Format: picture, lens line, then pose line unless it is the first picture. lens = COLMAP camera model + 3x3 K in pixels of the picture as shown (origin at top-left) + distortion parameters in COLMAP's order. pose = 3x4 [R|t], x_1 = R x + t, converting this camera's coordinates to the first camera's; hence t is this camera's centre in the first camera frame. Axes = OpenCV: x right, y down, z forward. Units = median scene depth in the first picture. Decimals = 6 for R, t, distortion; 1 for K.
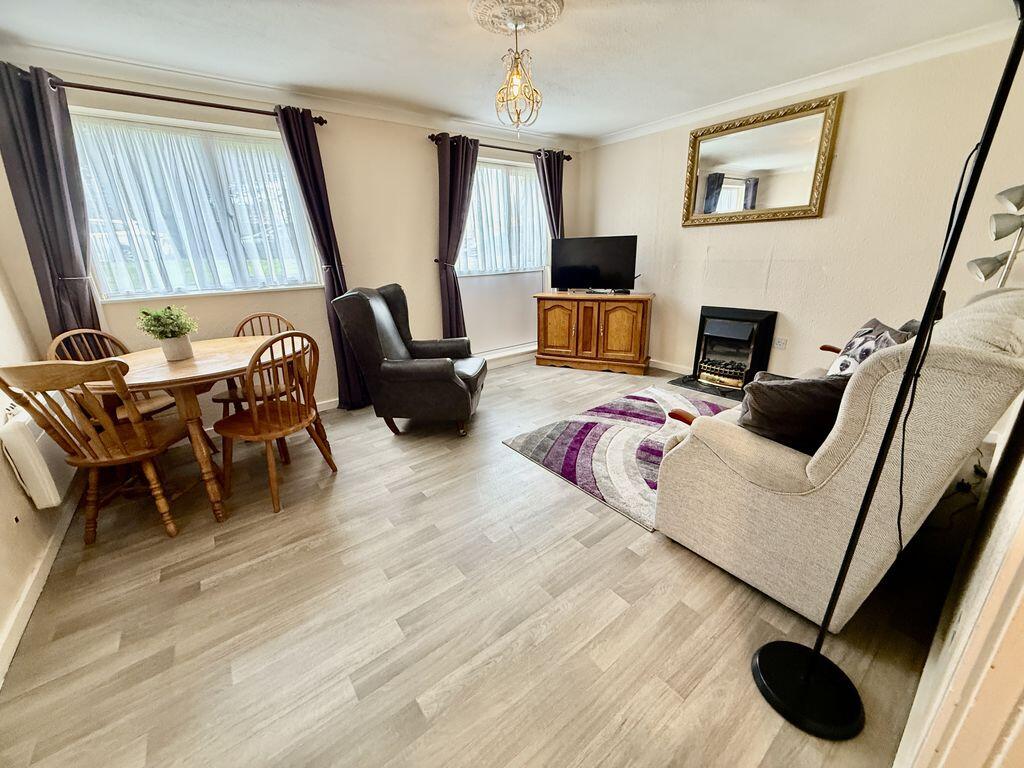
lens RADIAL K [[404.8, 0, 512.0], [0, 404.8, 384.0], [0, 0, 1]] dist [0.002214, -0.002878]
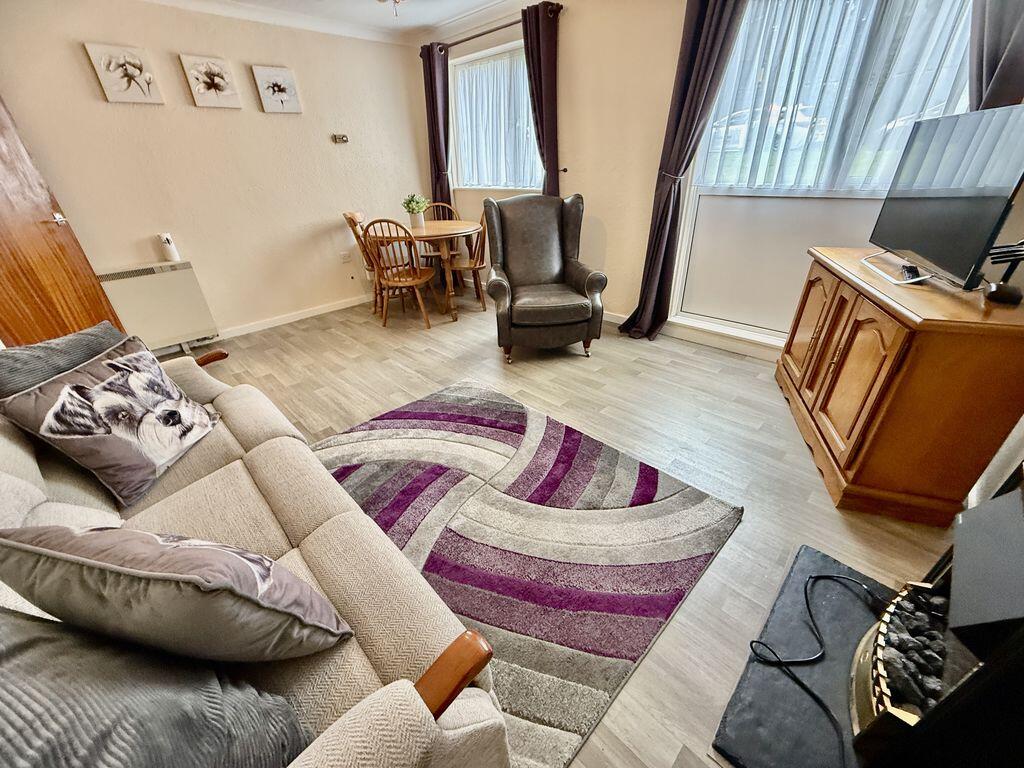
lens RADIAL K [[404.8, 0, 512.0], [0, 404.8, 384.0], [0, 0, 1]] dist [0.002214, -0.002878]
pose [[0.130640, 0.499717, -0.856280, 0.609786], [-0.282620, 0.846618, 0.450960, -0.227818], [0.950294, 0.183088, 0.251832, 0.628885]]
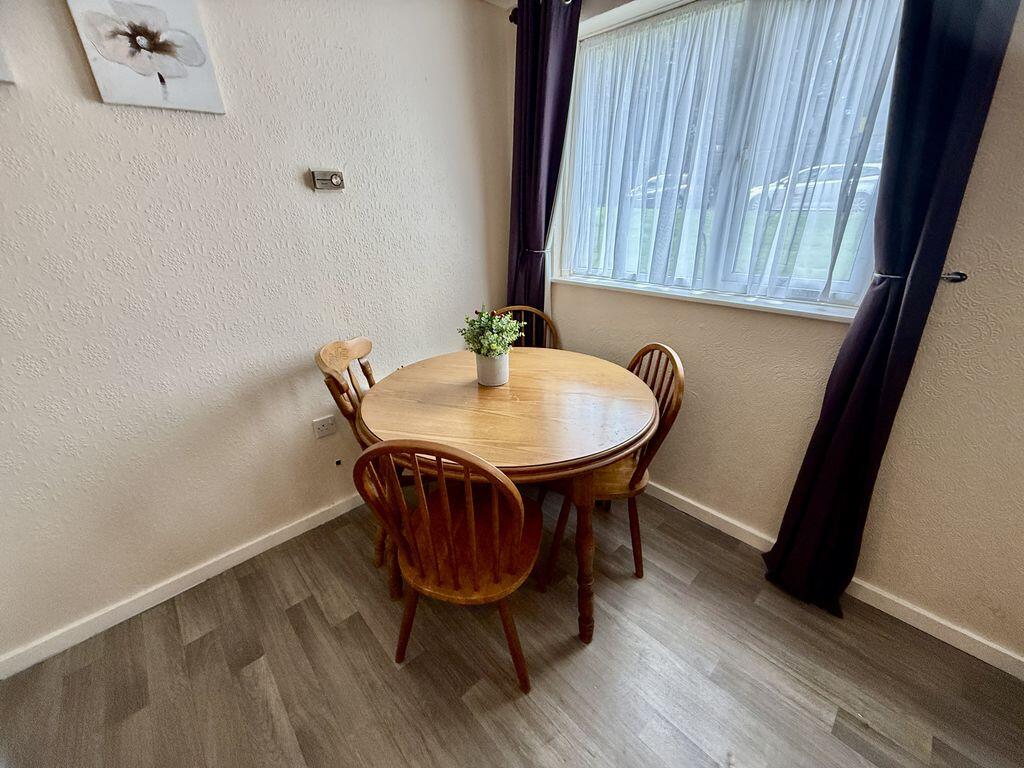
lens RADIAL K [[404.8, 0, 512.0], [0, 404.8, 384.0], [0, 0, 1]] dist [0.002214, -0.002878]
pose [[0.094890, 0.413959, -0.905336, -0.091158], [-0.302506, 0.878424, 0.369948, -0.199509], [0.948412, 0.238765, 0.208579, 0.518479]]
